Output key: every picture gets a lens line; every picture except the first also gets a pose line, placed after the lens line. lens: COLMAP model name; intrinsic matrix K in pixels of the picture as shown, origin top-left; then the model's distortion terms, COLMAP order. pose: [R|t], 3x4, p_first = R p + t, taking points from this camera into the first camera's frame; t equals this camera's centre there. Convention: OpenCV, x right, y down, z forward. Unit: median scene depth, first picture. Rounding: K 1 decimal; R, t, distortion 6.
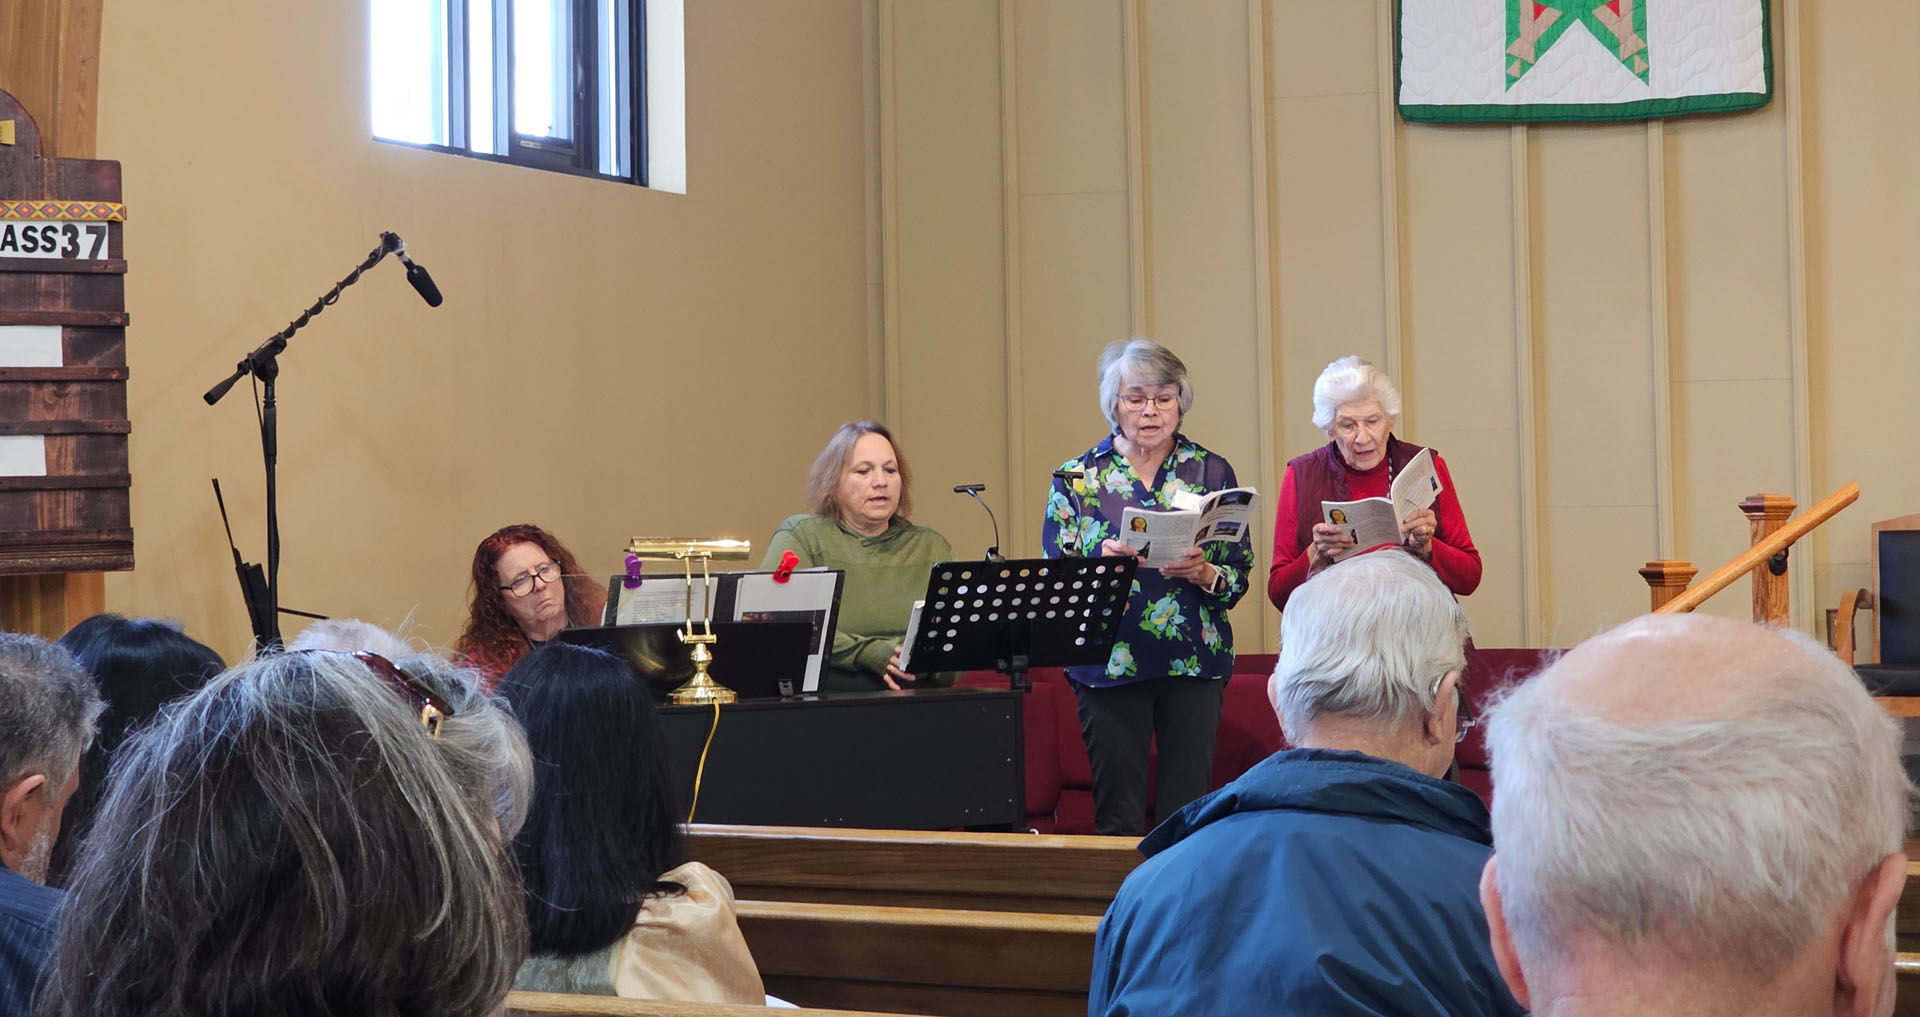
lens RADIAL K [[3716.5, 0, 960.3], [0, 3716.5, 505.0], [0, 0, 1]] dist [0.157391, 0.000000]
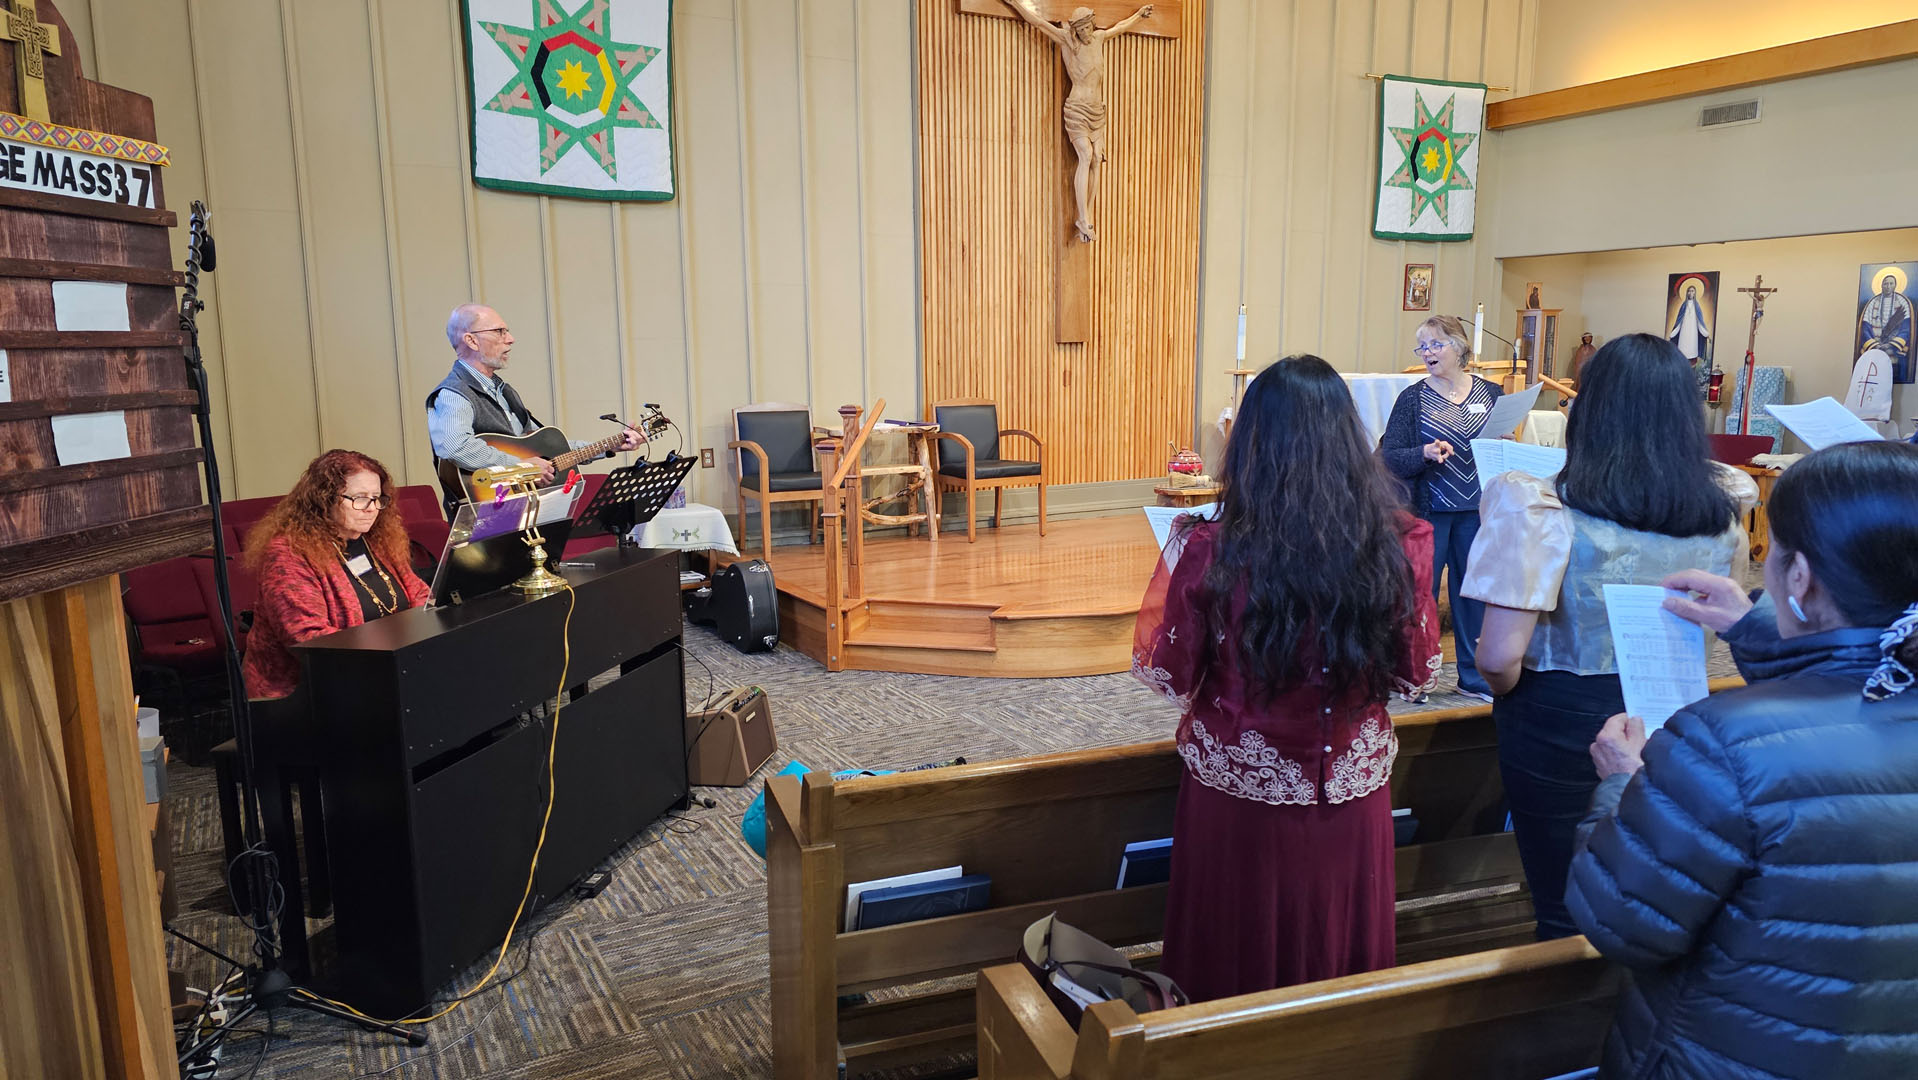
lens RADIAL K [[1256.4, 0, 958.5], [0, 1256.4, 548.5], [0, 0, 1]] dist [0.001416, -0.000284]
pose [[0.600801, -0.117300, 0.790746, -0.360618], [-0.000809, 0.989086, 0.147336, -0.029841], [-0.799398, -0.089159, 0.594149, 0.663291]]
